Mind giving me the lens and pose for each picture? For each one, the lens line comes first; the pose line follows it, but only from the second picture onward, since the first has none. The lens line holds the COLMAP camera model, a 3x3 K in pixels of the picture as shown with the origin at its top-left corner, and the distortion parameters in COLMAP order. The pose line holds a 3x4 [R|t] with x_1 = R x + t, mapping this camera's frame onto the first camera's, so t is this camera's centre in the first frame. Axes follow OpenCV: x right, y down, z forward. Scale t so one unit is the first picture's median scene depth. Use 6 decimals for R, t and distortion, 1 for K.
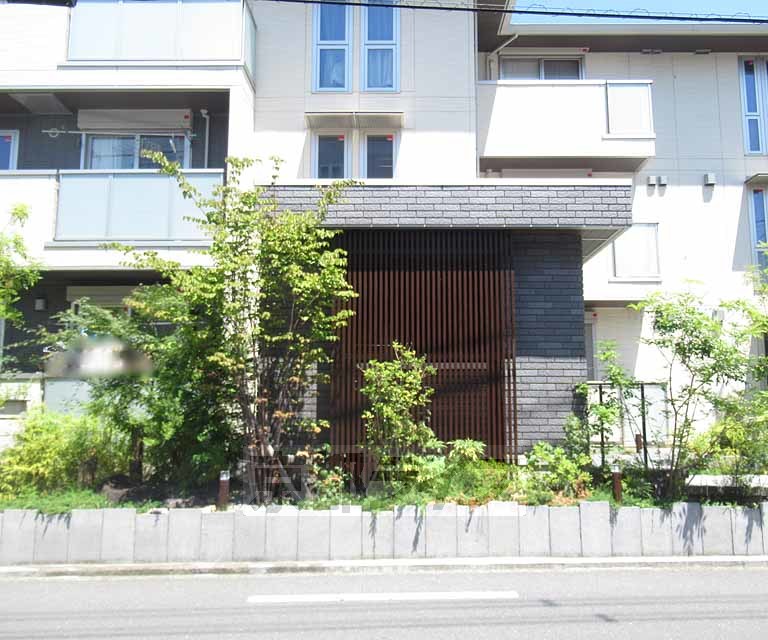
lens RADIAL K [[694.4, 0, 384.0], [0, 694.4, 320.0], [0, 0, 1]] dist [-0.000094, -0.004029]
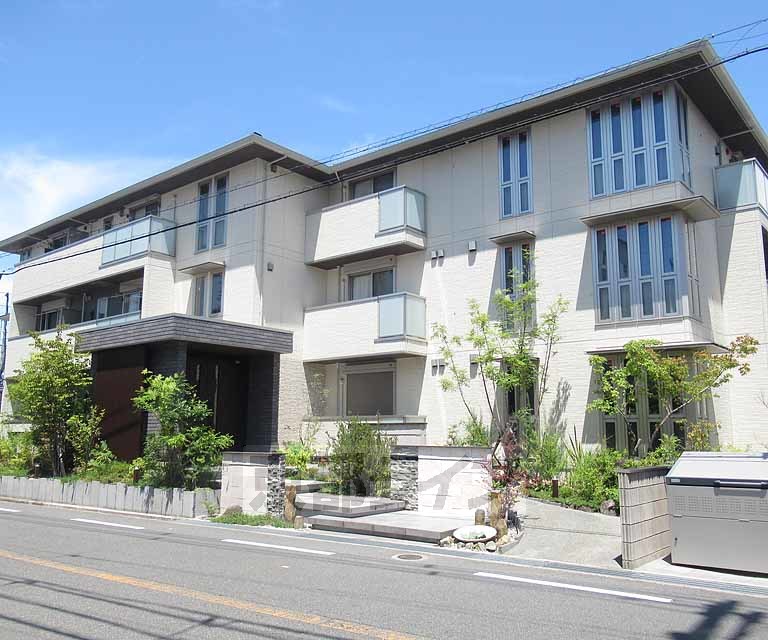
lens RADIAL K [[694.4, 0, 384.0], [0, 694.4, 320.0], [0, 0, 1]] dist [-0.000094, -0.004029]
pose [[0.771495, -0.103224, -0.627806, 1.355642], [0.086306, 0.994609, -0.057475, -0.020864], [0.630354, -0.009842, 0.776245, -0.058601]]
